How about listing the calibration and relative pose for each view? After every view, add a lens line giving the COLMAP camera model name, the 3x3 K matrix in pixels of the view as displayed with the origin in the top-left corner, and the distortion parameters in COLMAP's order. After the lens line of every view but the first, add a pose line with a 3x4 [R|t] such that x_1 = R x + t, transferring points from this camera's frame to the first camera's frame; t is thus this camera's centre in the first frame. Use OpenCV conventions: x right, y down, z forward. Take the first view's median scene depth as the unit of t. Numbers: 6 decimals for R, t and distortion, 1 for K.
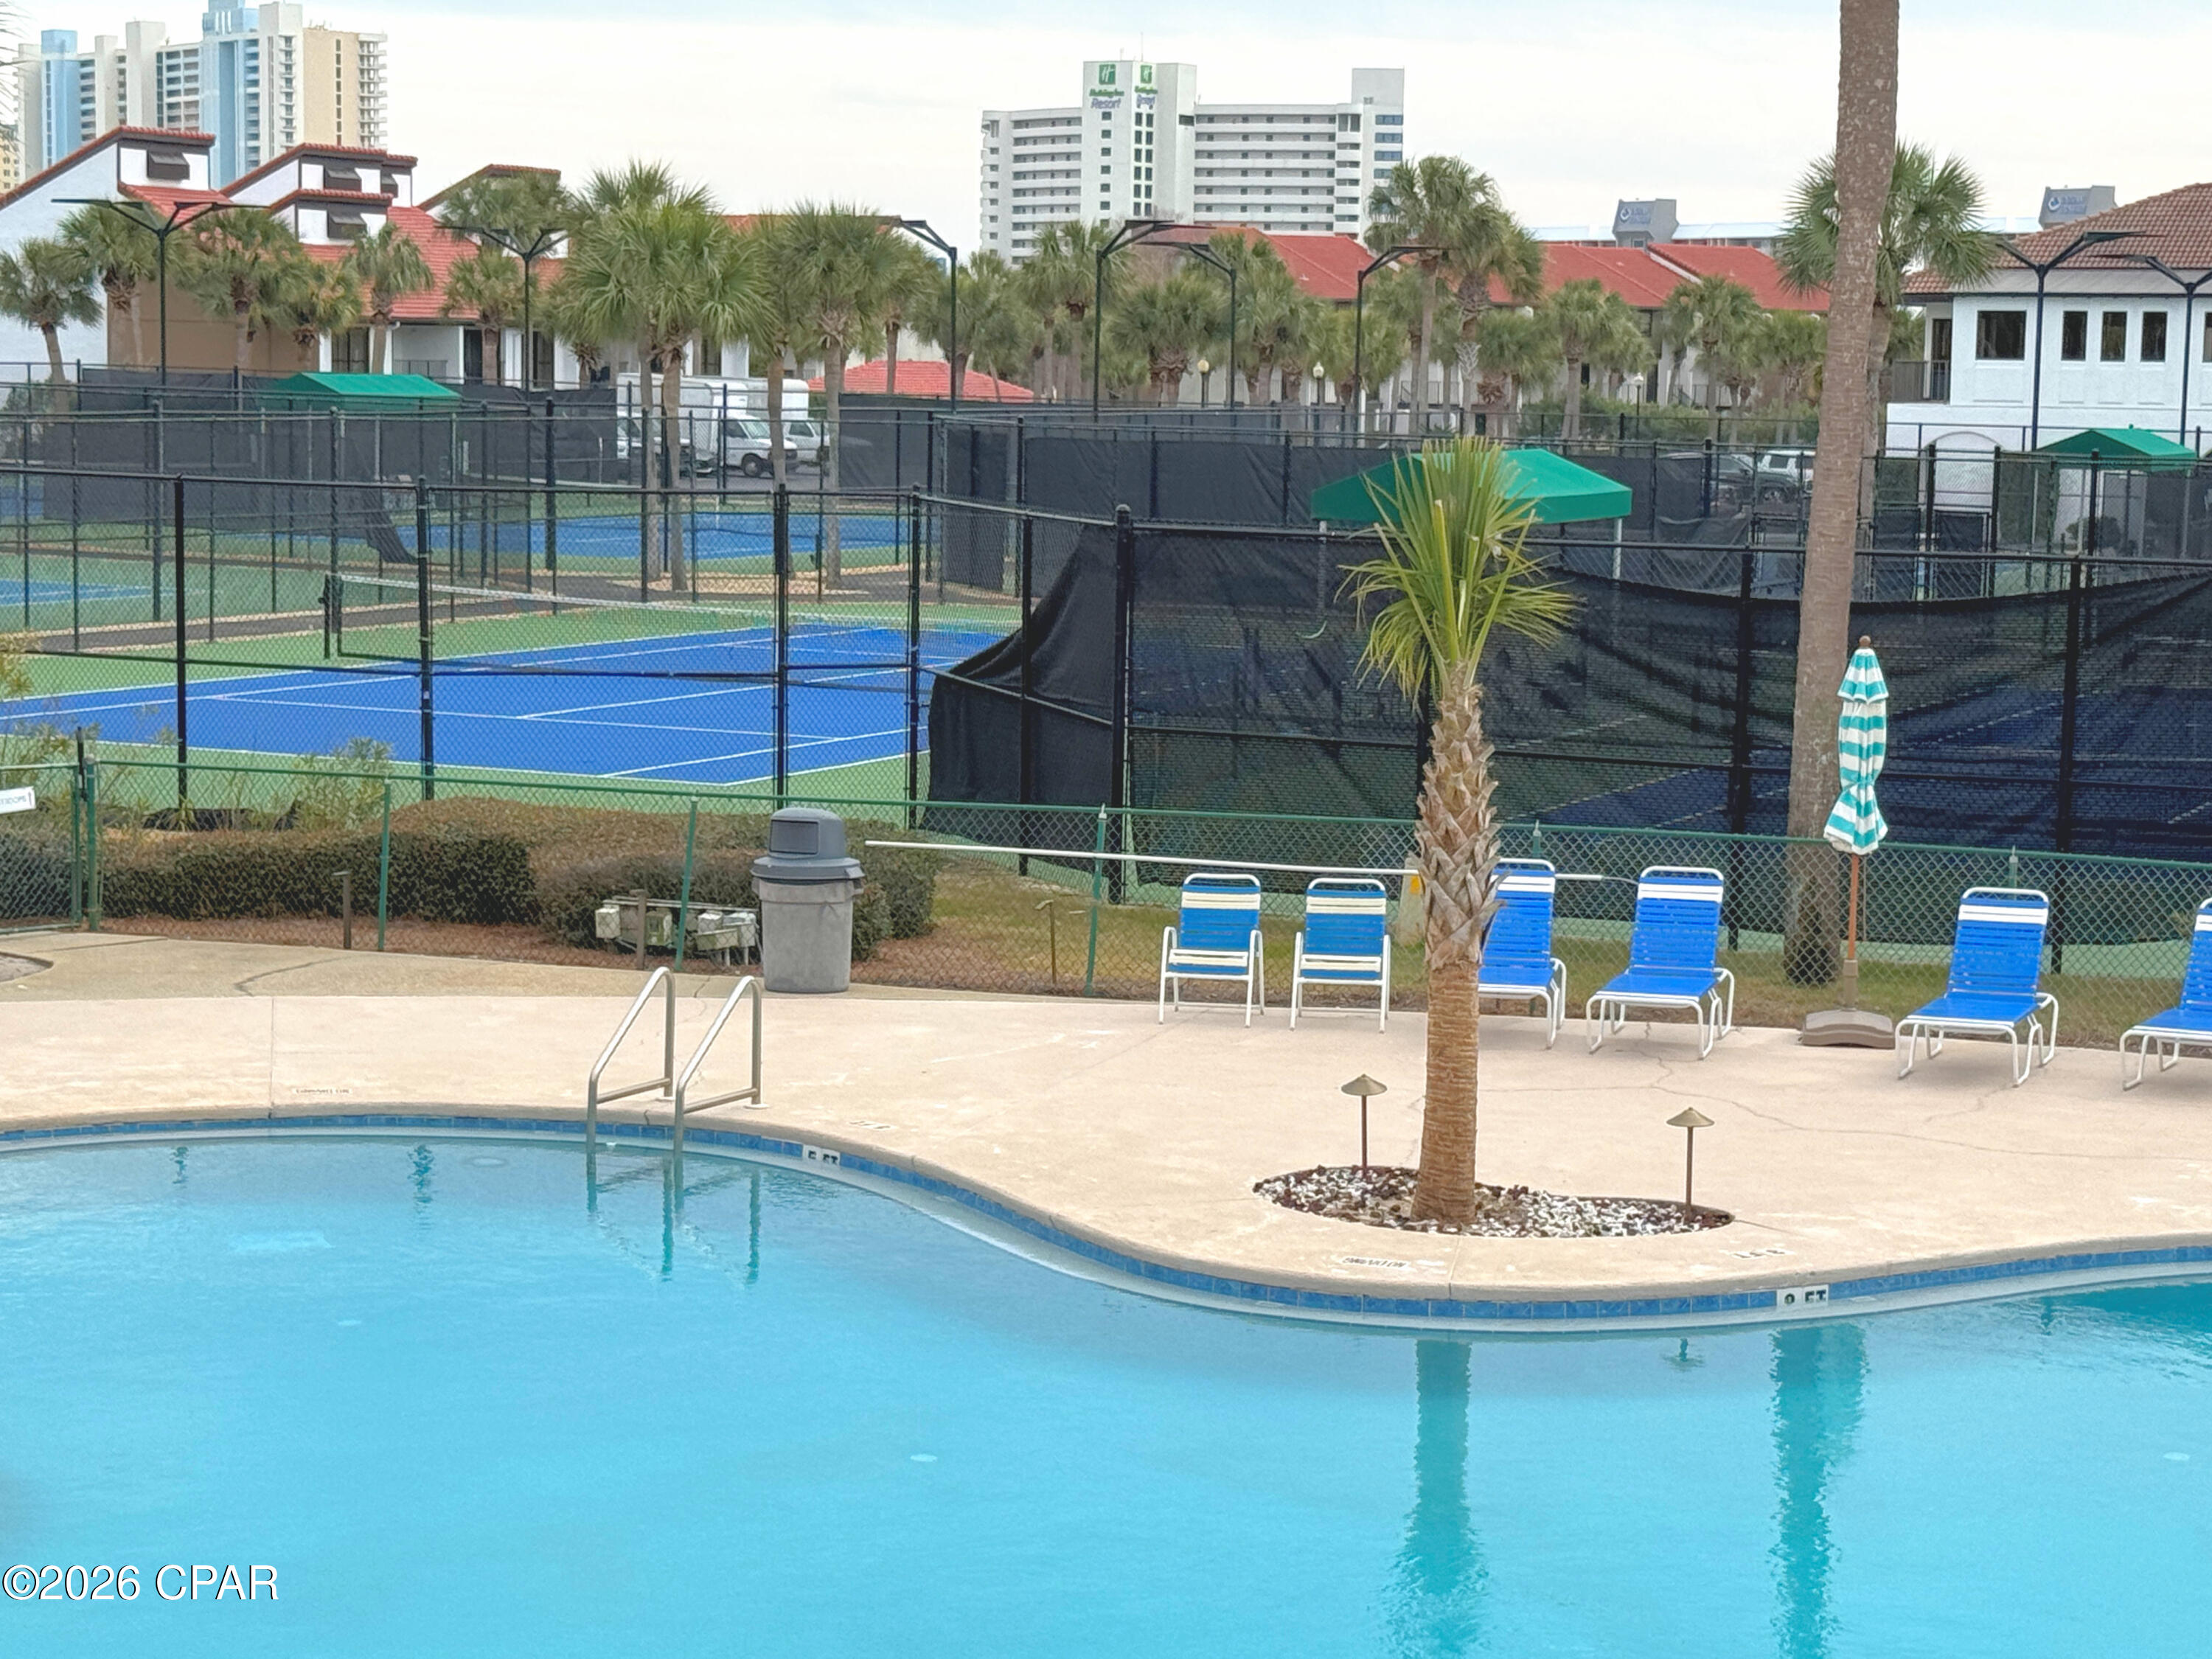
lens RADIAL K [[4718.5, 0, 1106.0], [0, 4718.5, 829.5], [0, 0, 1]] dist [0.102876, 0.534882]
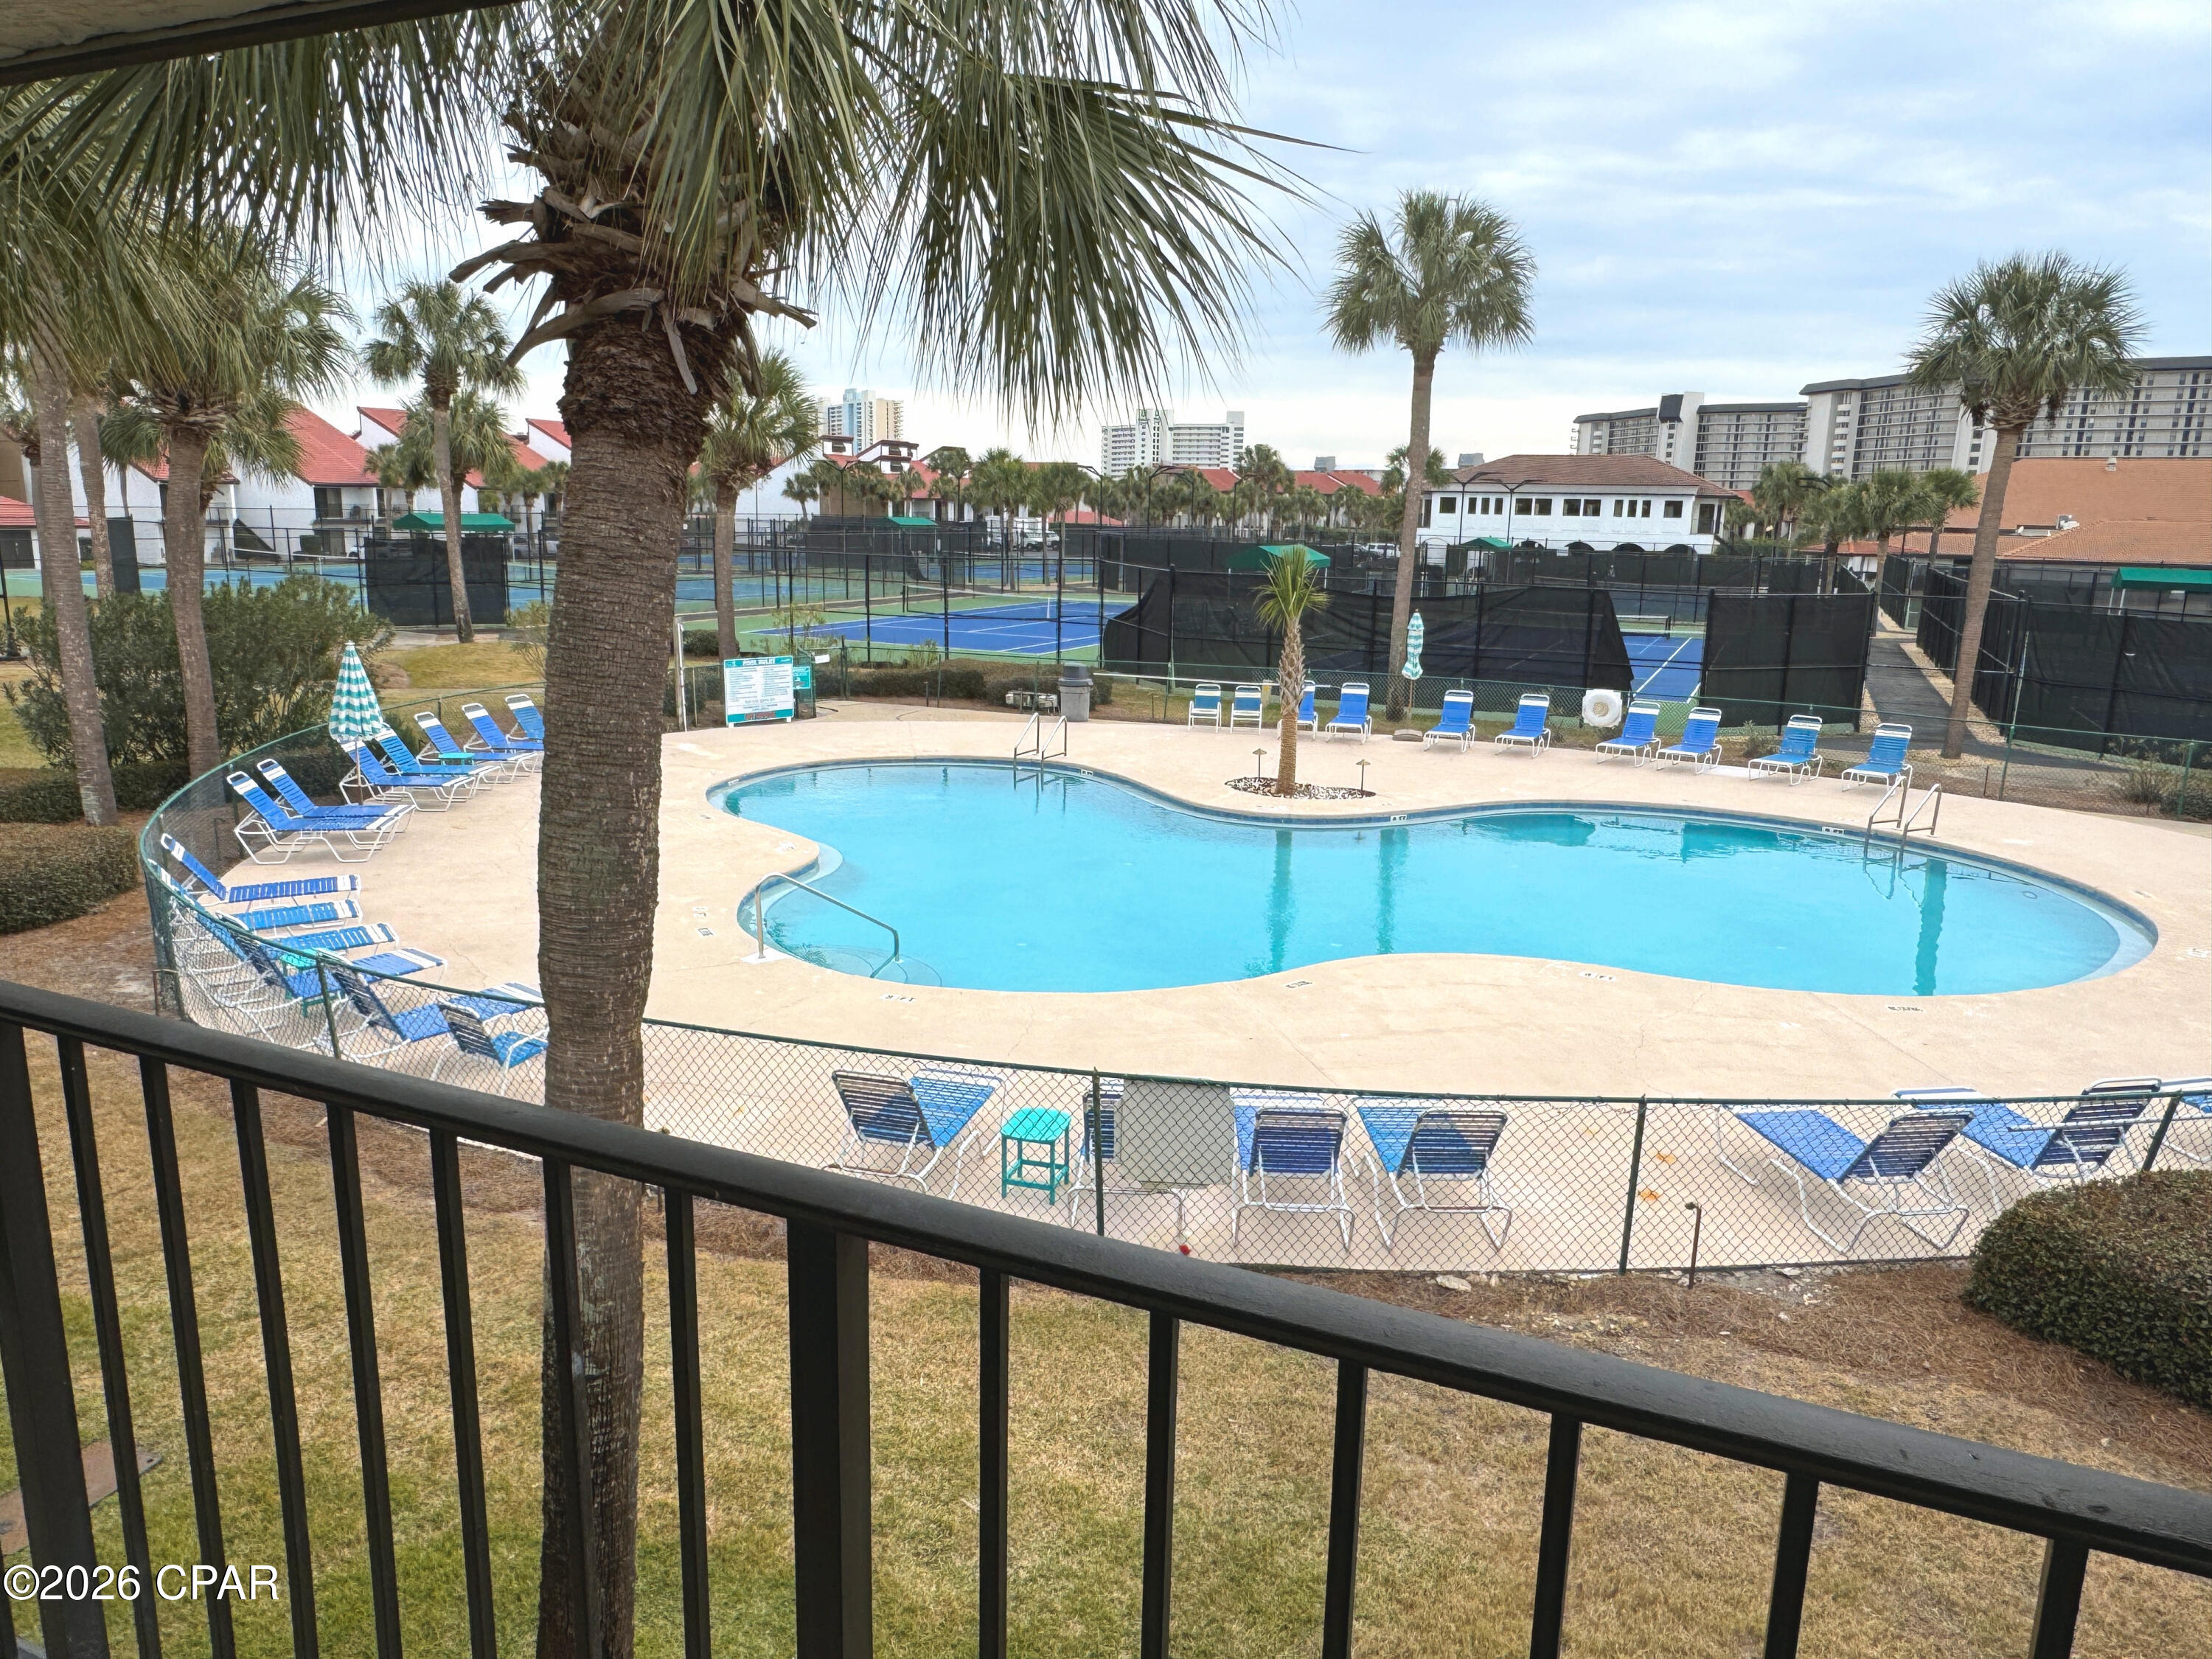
lens RADIAL K [[1550.2, 0, 1083.3], [0, 1550.2, 834.7], [0, 0, 1]] dist [-0.007254, 0.003919]
pose [[0.999240, 0.009441, -0.037827, -0.011514], [-0.005353, 0.994270, 0.106760, -0.000533], [0.038618, -0.106476, 0.993565, -0.023013]]
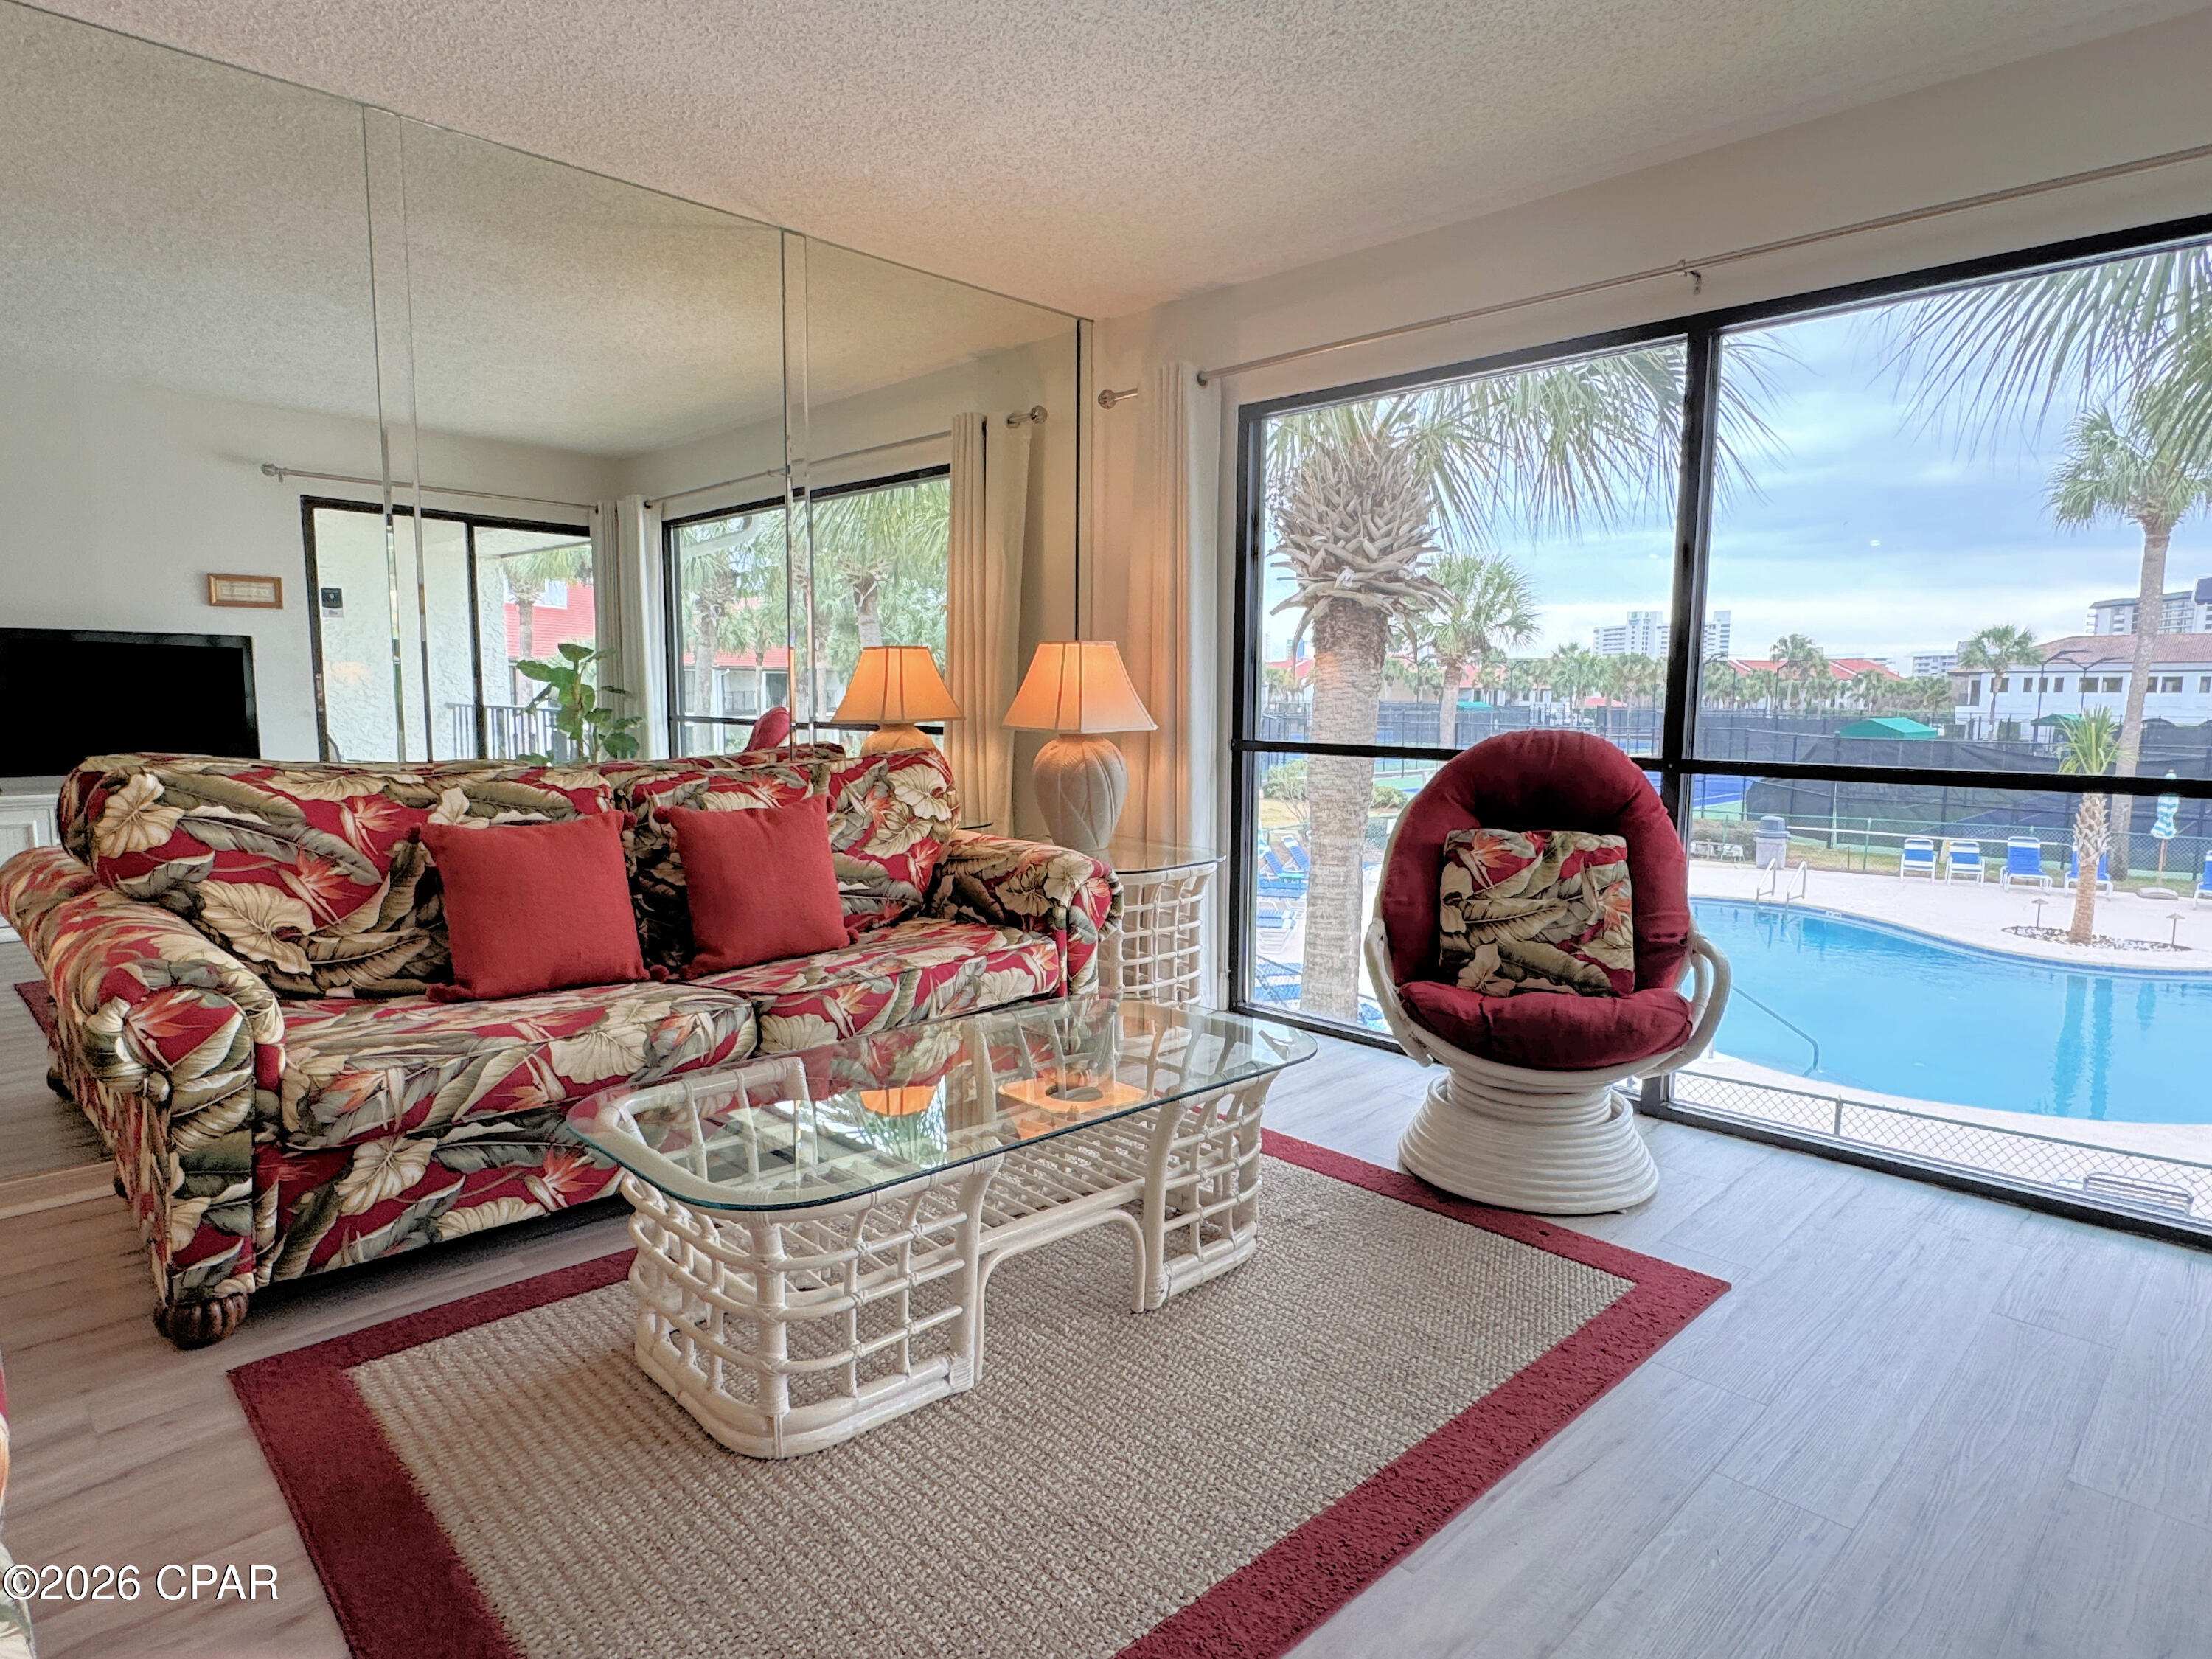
lens RADIAL K [[1265.6, 0, 1106.0], [0, 1265.6, 829.5], [0, 0, 1]] dist [-0.000545, 0.000903]
pose [[0.920298, 0.029647, -0.390093, -0.096715], [-0.028612, 0.999555, 0.008465, 0.007193], [0.390170, 0.003371, 0.920737, -0.033148]]
